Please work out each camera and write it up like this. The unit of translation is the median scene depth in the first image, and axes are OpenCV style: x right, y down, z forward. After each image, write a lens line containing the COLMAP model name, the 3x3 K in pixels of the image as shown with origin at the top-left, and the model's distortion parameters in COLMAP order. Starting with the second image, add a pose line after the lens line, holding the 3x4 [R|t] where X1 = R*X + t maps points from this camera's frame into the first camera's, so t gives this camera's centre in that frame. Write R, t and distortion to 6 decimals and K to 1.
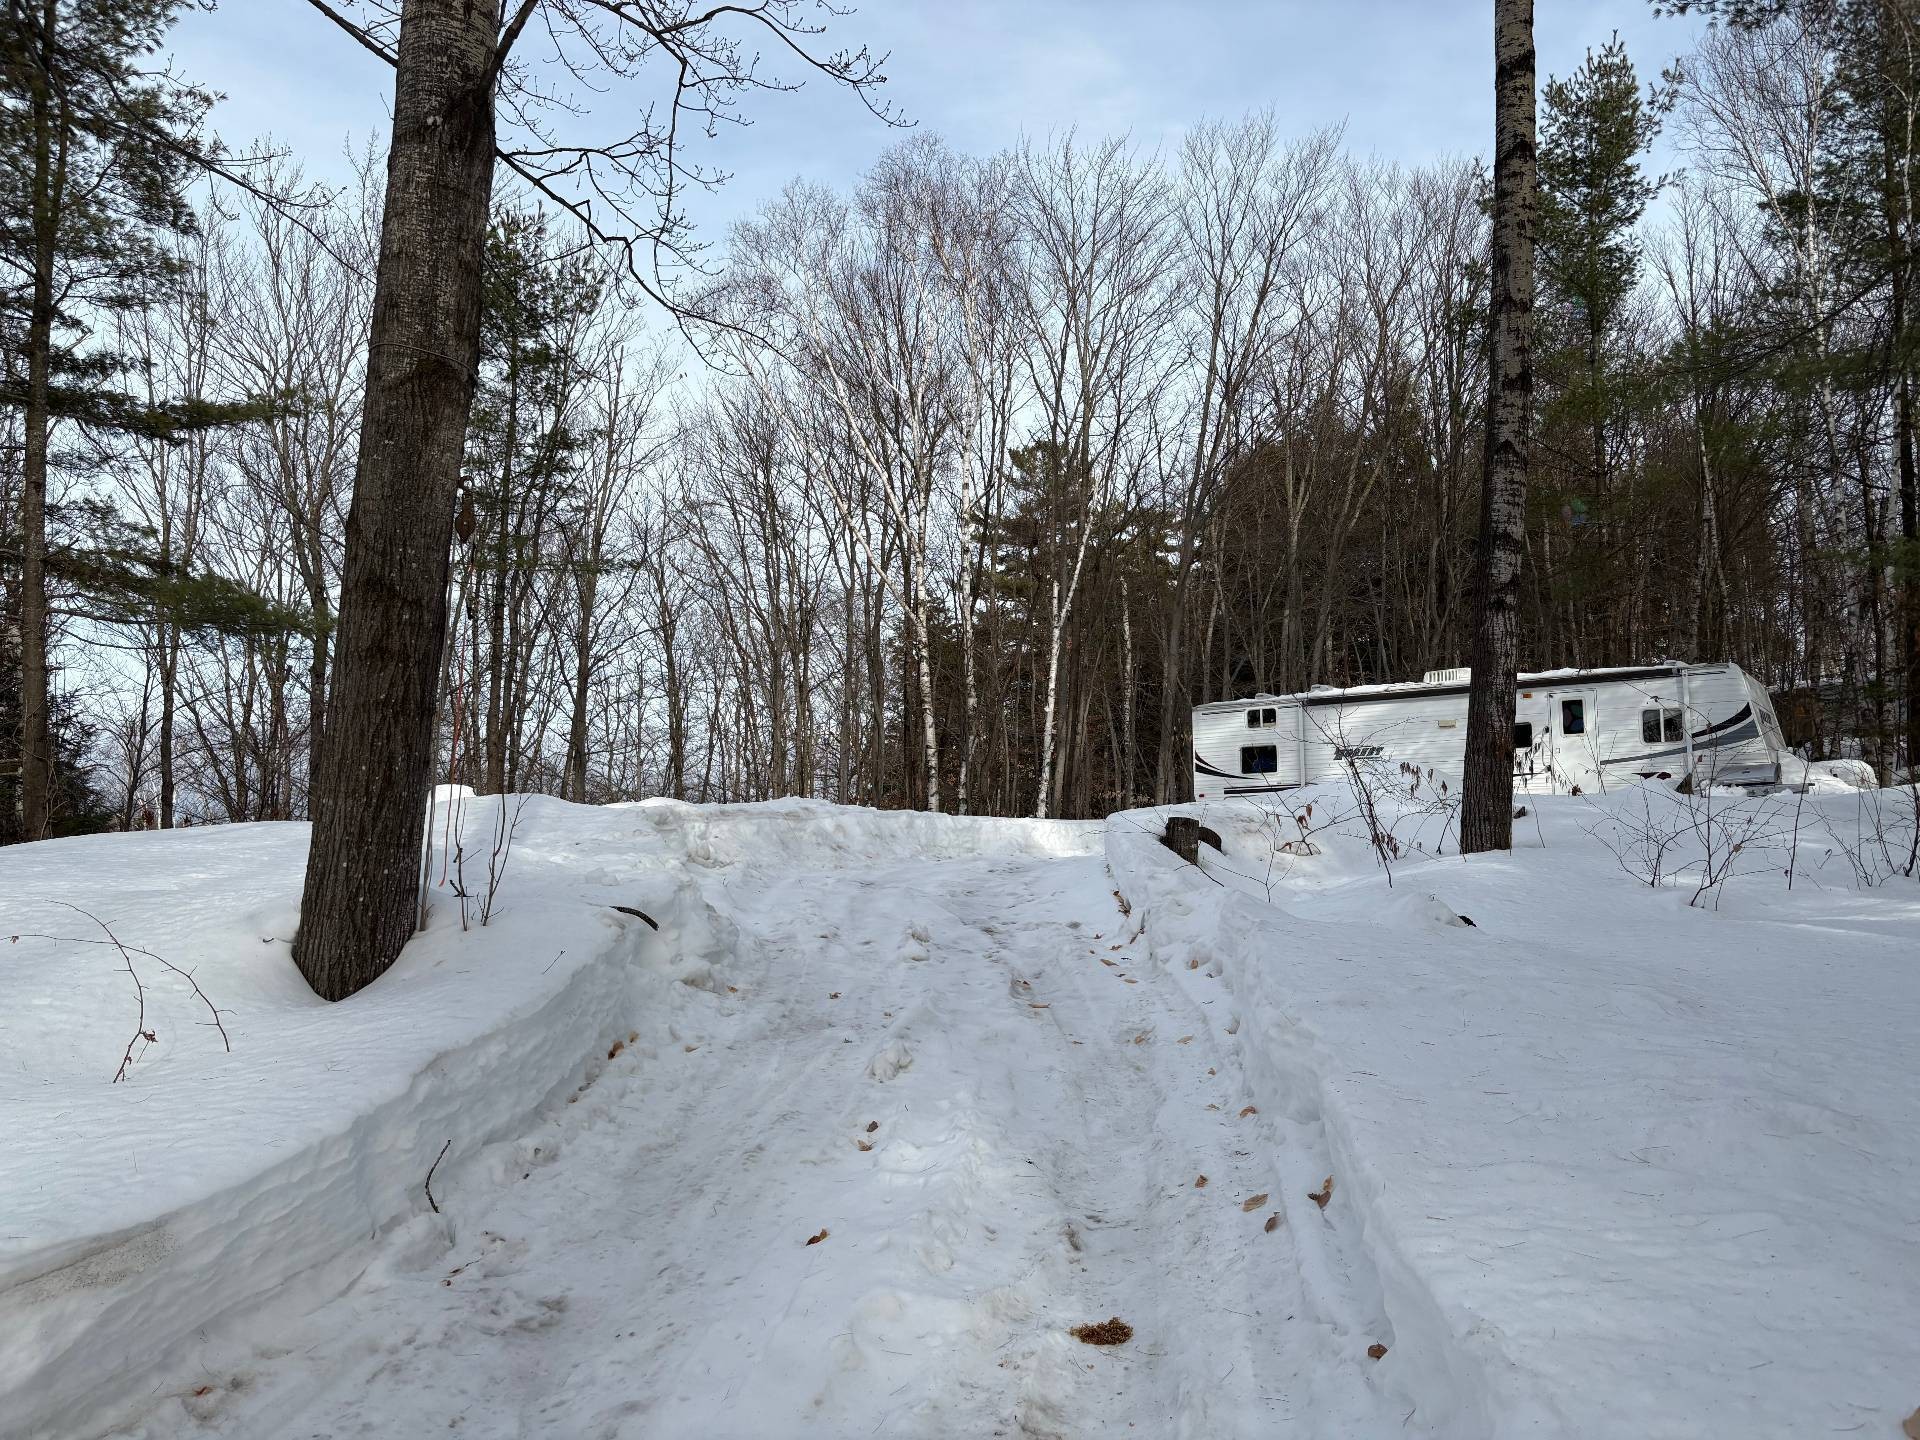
lens RADIAL K [[1447.2, 0, 960.0], [0, 1447.2, 720.0], [0, 0, 1]] dist [0.005544, 0.004317]
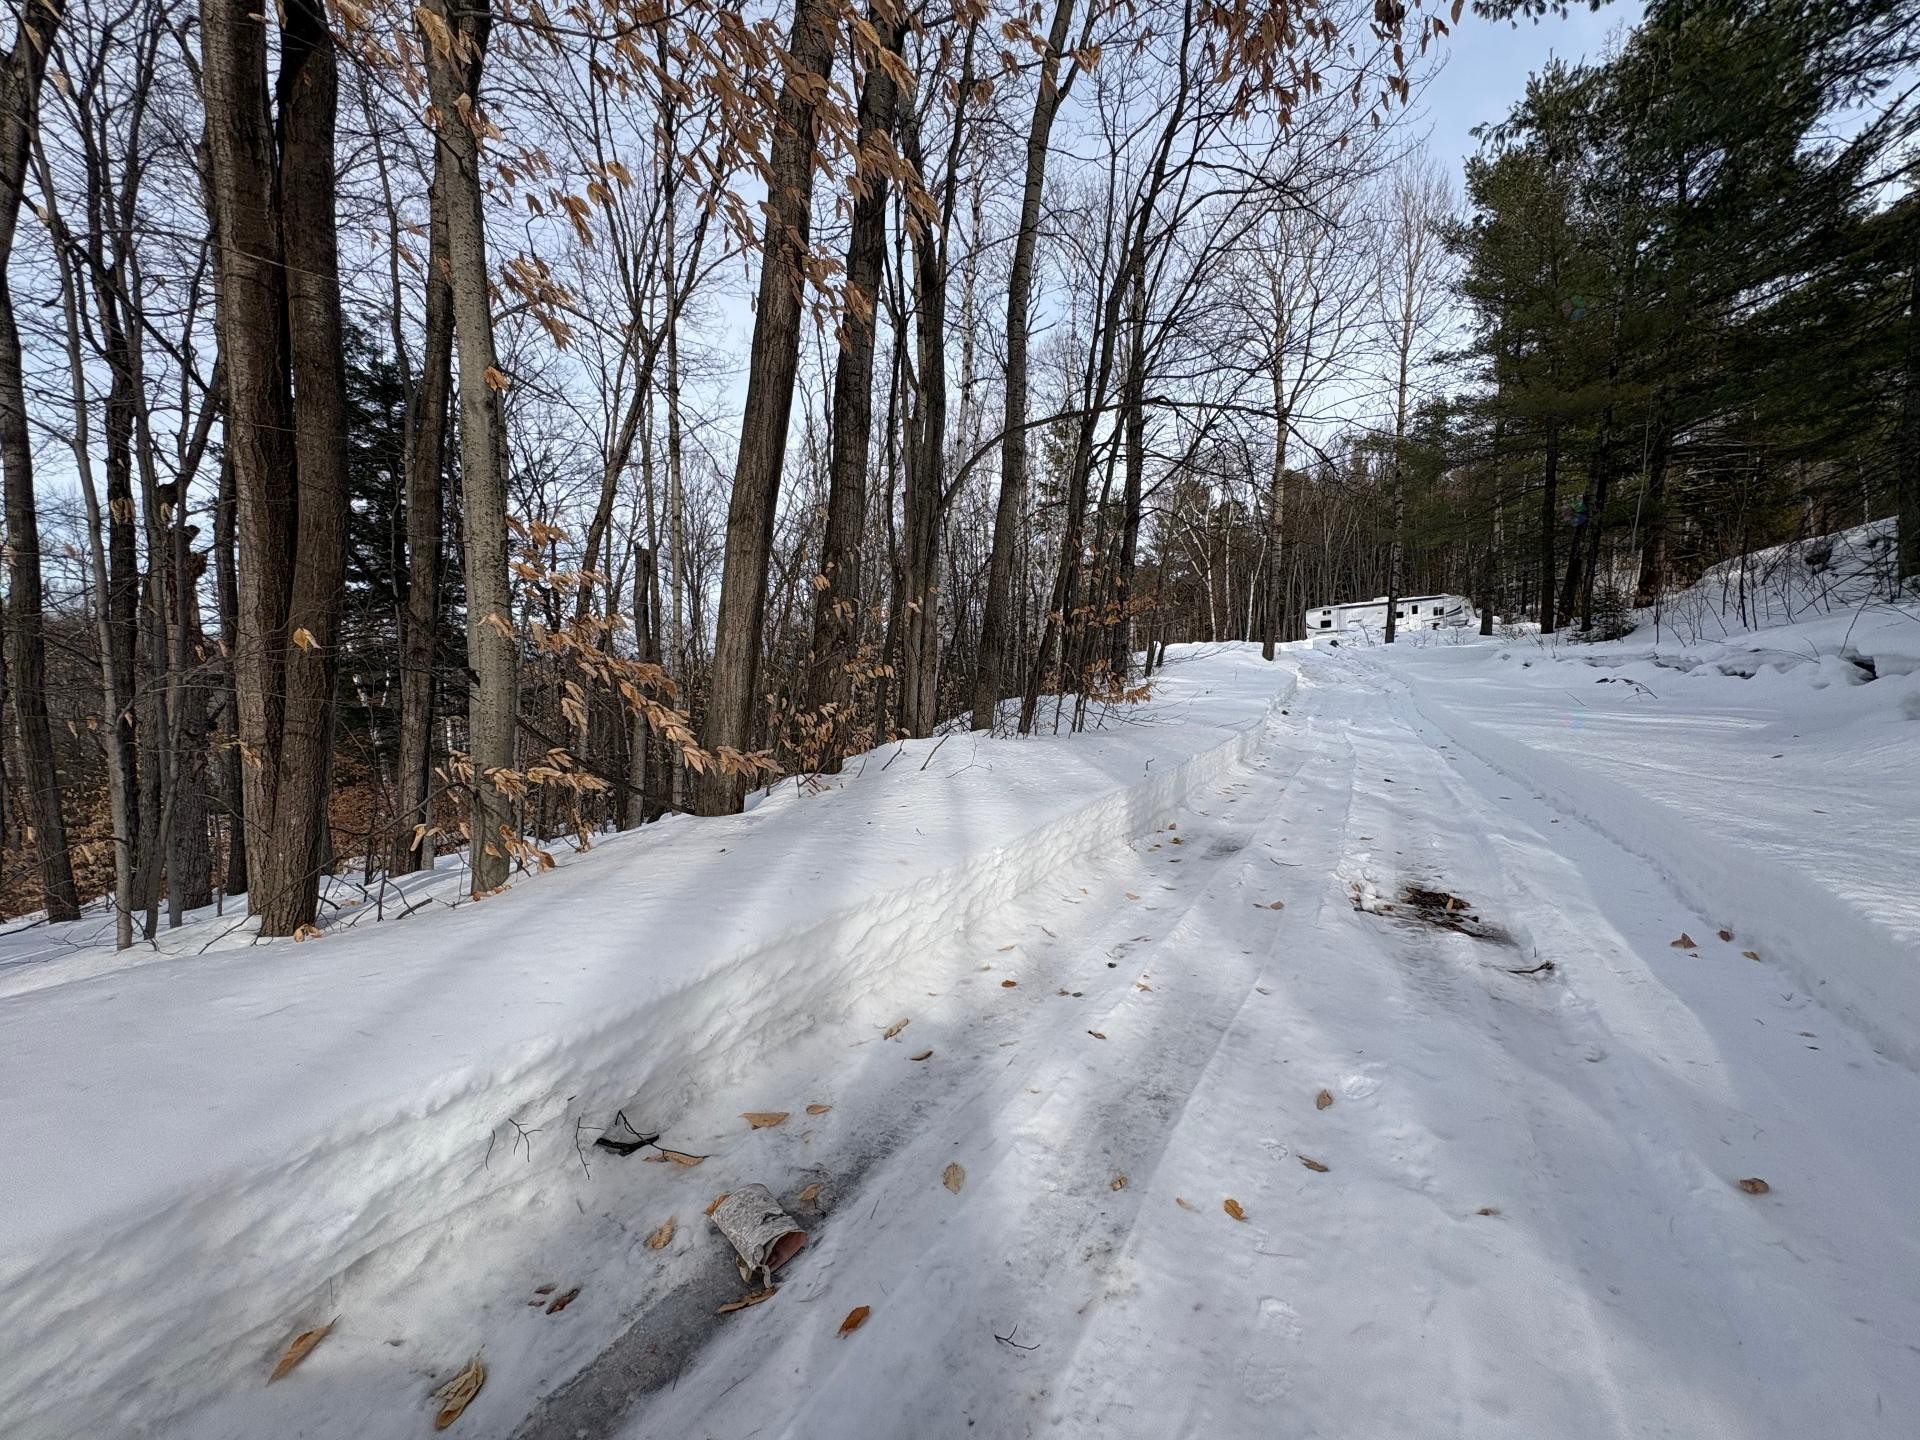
lens RADIAL K [[760.5, 0, 960.0], [0, 760.5, 720.0], [0, 0, 1]] dist [0.000795, 0.000001]
pose [[0.985219, -0.031679, -0.168344, -0.397443], [0.057658, 0.986734, 0.151758, -0.080063], [0.161303, -0.159222, 0.973976, -1.099997]]
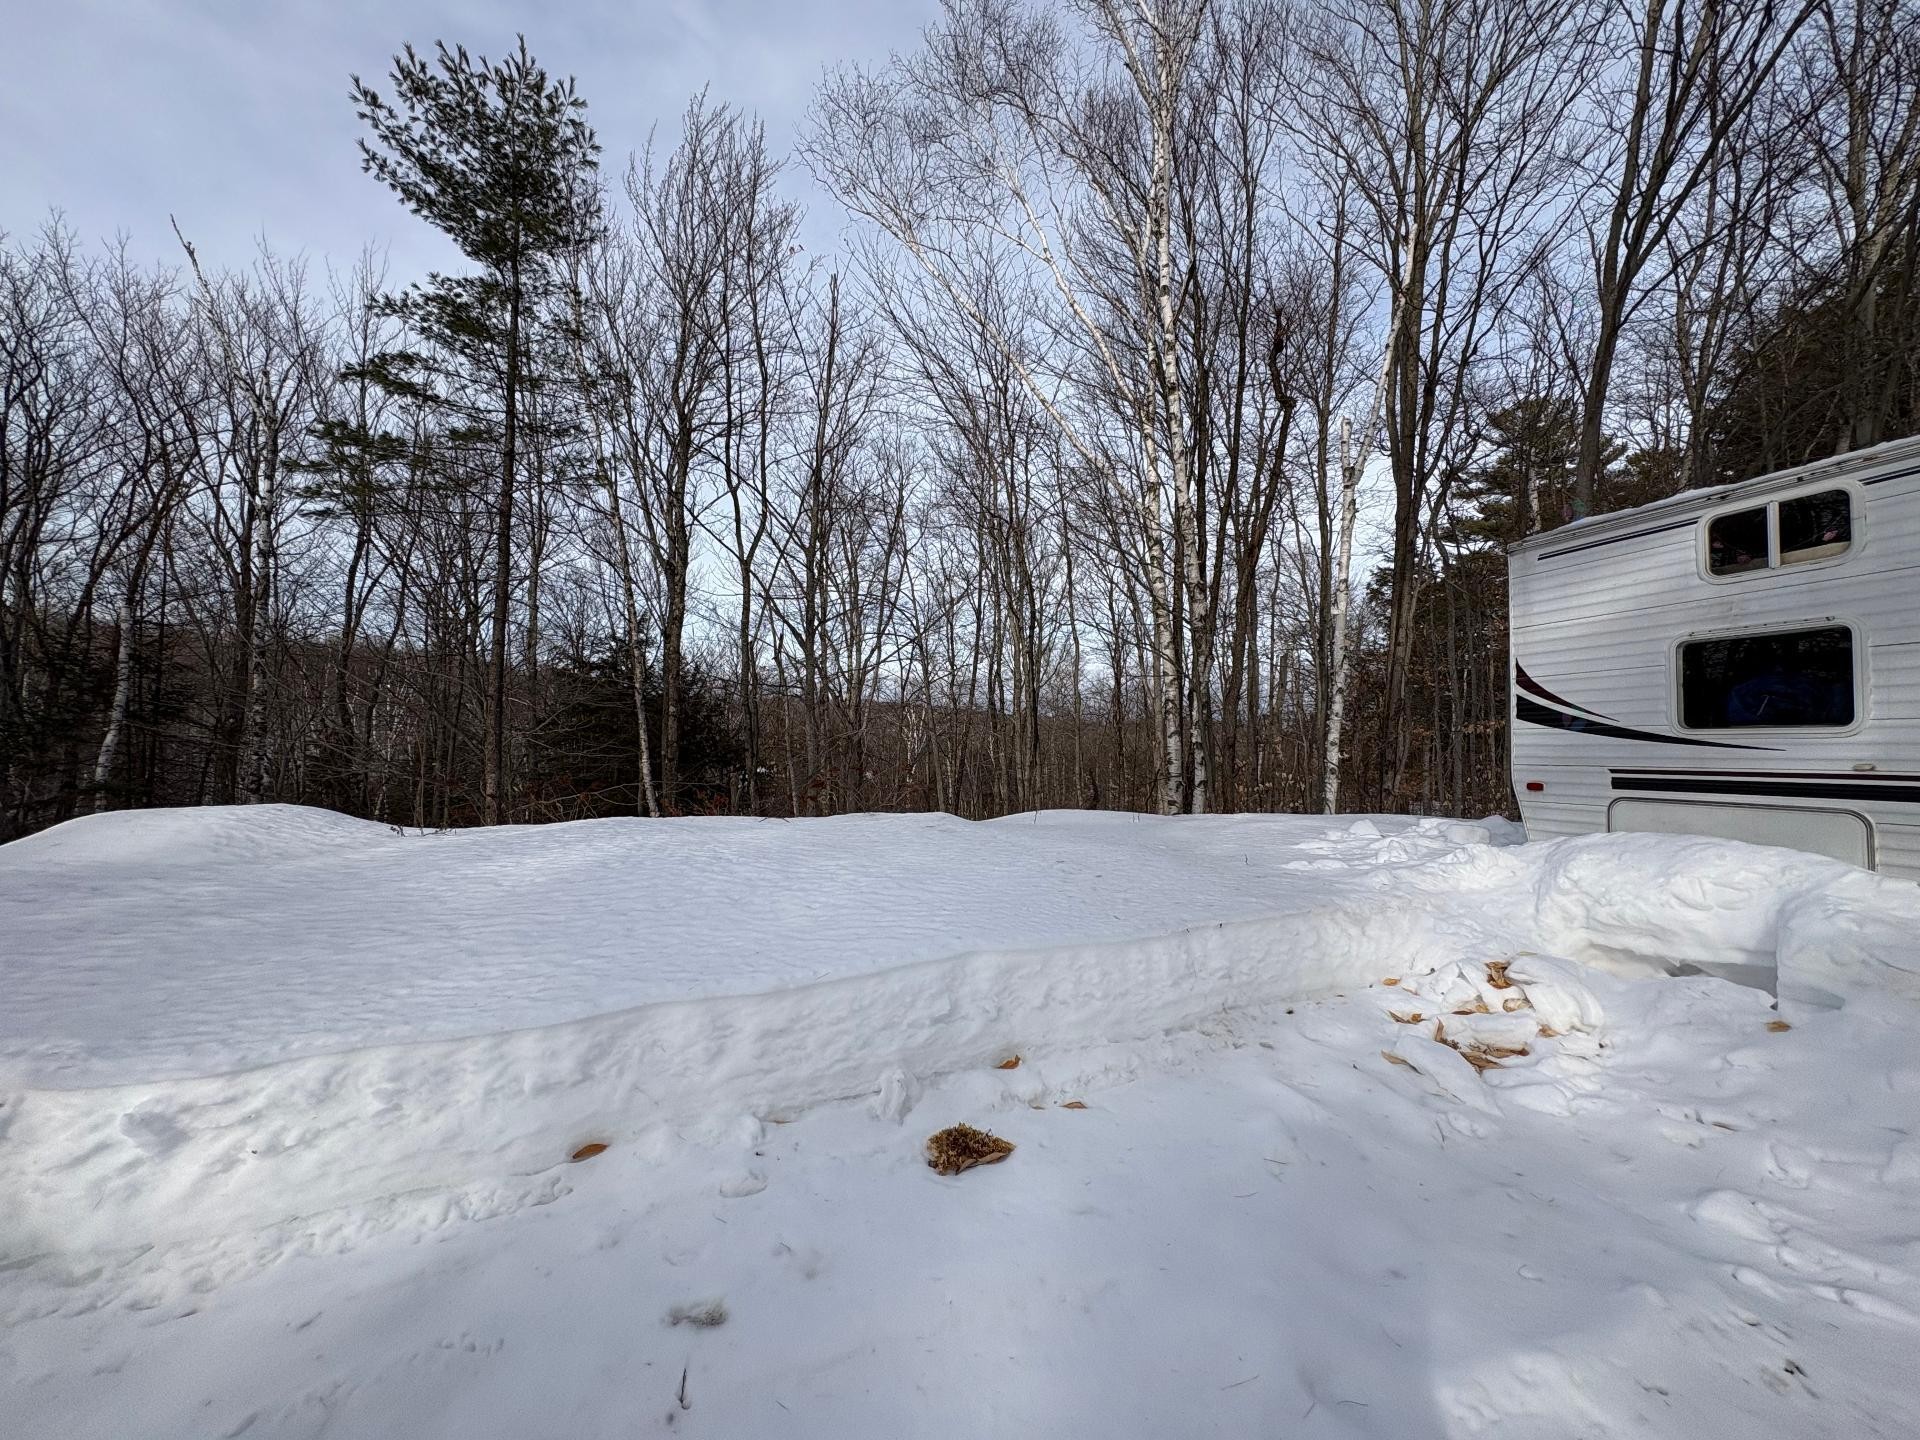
lens RADIAL K [[760.5, 0, 960.0], [0, 760.5, 720.0], [0, 0, 1]] dist [0.000795, 0.000001]
pose [[0.811427, -0.014277, -0.584279, 0.164789], [0.058728, 0.996634, 0.057207, 0.017008], [0.581495, -0.080733, 0.809534, 0.781259]]
